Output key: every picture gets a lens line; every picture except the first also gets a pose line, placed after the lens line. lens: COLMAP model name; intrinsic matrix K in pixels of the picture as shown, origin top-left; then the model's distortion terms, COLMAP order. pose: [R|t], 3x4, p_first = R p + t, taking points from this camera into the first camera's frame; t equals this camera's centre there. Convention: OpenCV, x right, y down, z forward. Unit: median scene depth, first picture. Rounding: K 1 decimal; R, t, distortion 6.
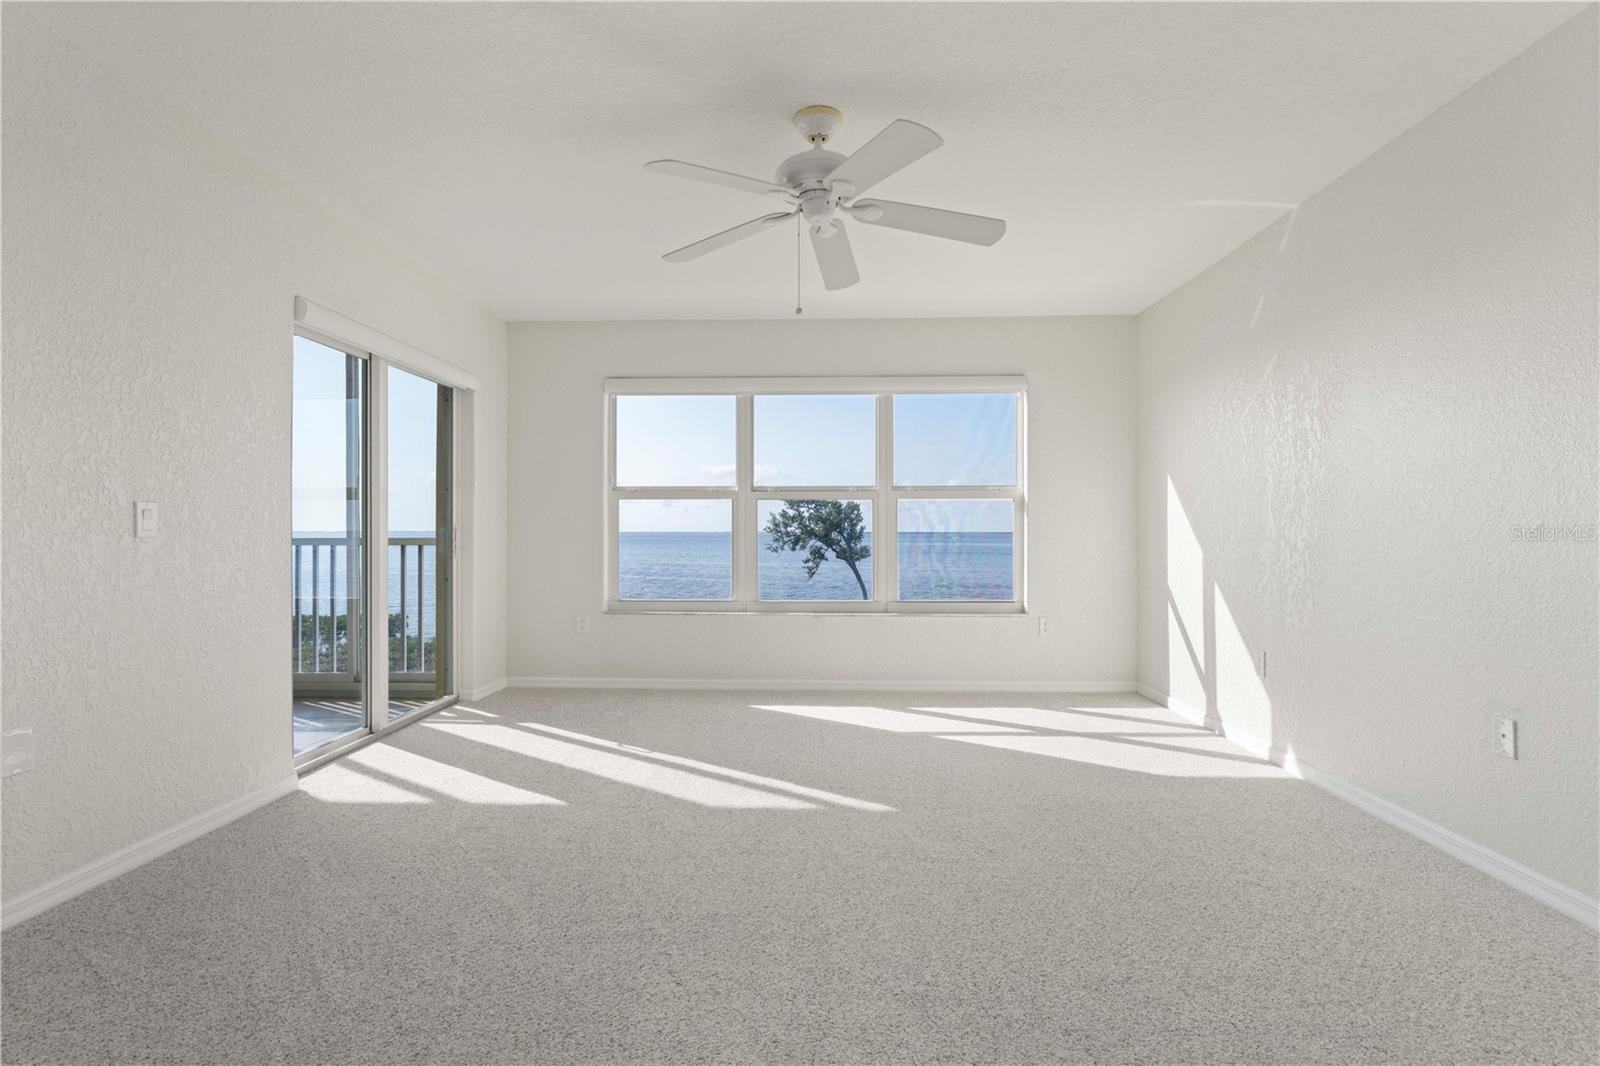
lens RADIAL K [[729.0, 0, 800.7], [0, 729.0, 531.1], [0, 0, 1]] dist [-0.002355, 0.000396]
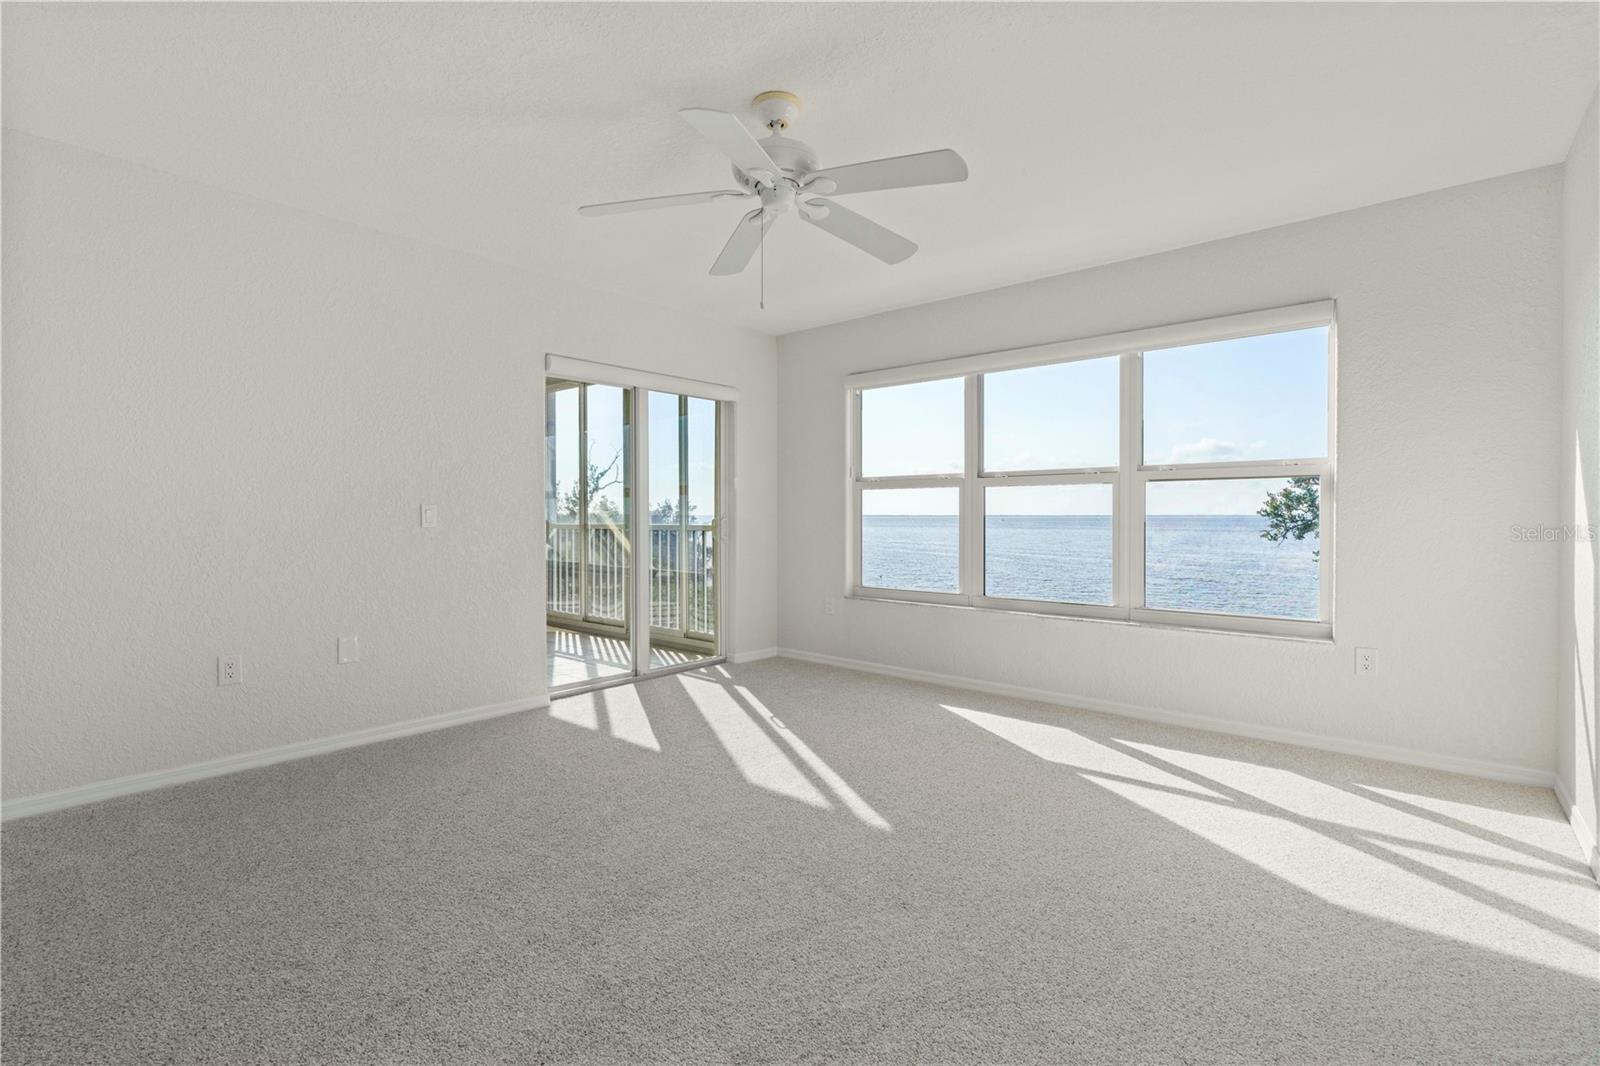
lens RADIAL K [[729.0, 0, 791.3], [0, 729.0, 526.0], [0, 0, 1]] dist [-0.002355, 0.000396]
pose [[0.775297, 0.008726, -0.631537, 0.336040], [0.001844, 0.999869, 0.016079, -0.008321], [0.631595, -0.013630, 0.775179, 0.126154]]
